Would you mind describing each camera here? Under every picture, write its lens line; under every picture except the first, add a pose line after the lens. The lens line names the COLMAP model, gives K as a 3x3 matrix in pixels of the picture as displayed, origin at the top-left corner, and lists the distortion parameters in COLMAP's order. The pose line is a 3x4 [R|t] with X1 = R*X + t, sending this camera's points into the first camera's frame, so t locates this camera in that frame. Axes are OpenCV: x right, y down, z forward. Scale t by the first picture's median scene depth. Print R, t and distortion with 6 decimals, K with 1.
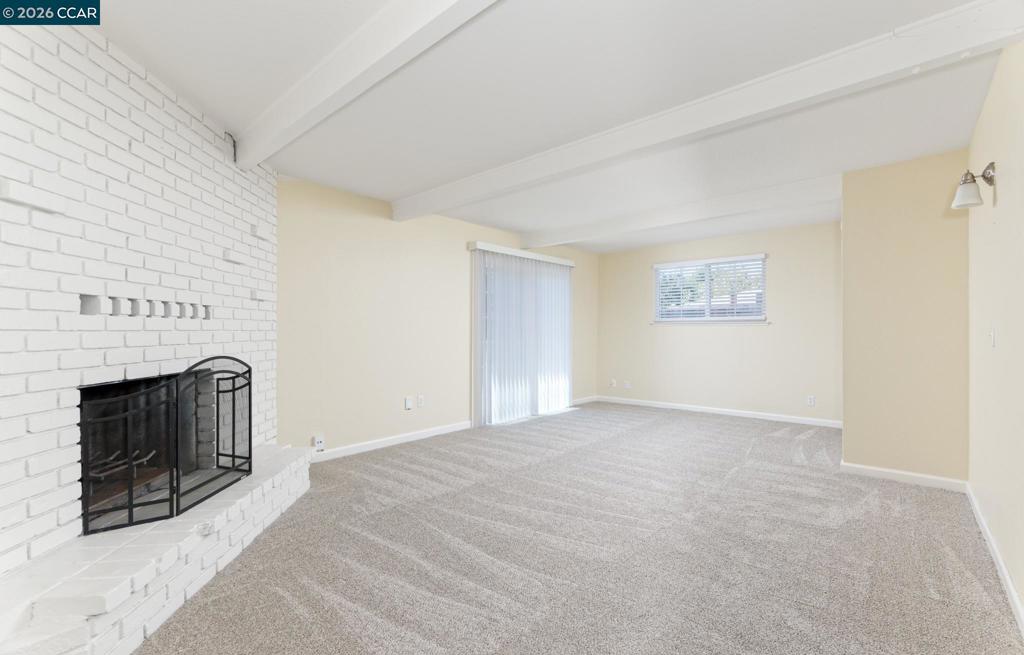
lens RADIAL K [[453.4, 0, 512.0], [0, 453.4, 327.5], [0, 0, 1]] dist [0.000989, 0.000117]
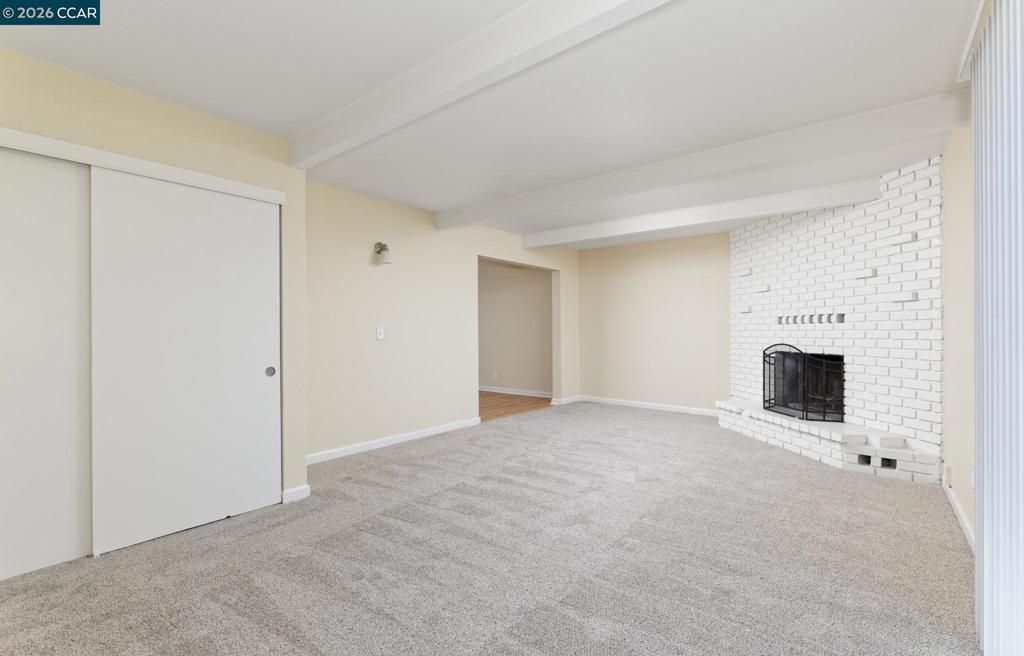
lens RADIAL K [[453.4, 0, 512.0], [0, 453.4, 328.0], [0, 0, 1]] dist [0.000989, 0.000117]
pose [[-0.999014, -0.001541, -0.044367, 0.629937], [-0.001002, 0.999925, -0.012180, 0.023108], [0.044383, -0.012124, -0.998941, 3.094598]]
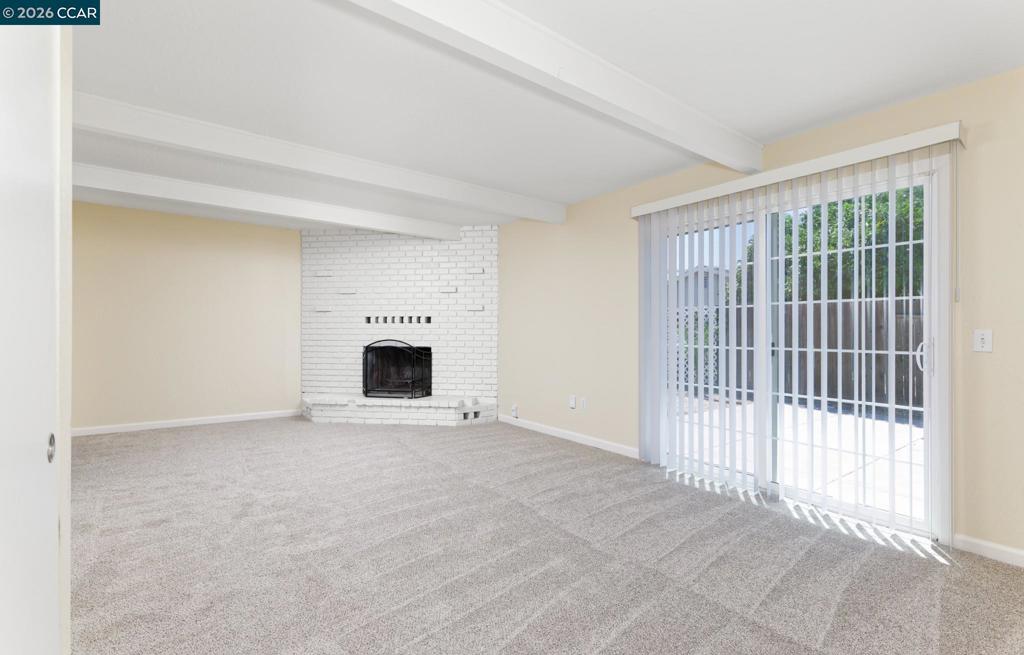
lens RADIAL K [[453.4, 0, 512.0], [0, 453.4, 327.5], [0, 0, 1]] dist [0.000989, 0.000117]
pose [[-0.200130, -0.009997, -0.979718, 1.622385], [0.000984, 0.999945, -0.010404, 0.028622], [0.979769, -0.003047, -0.200109, 2.241549]]
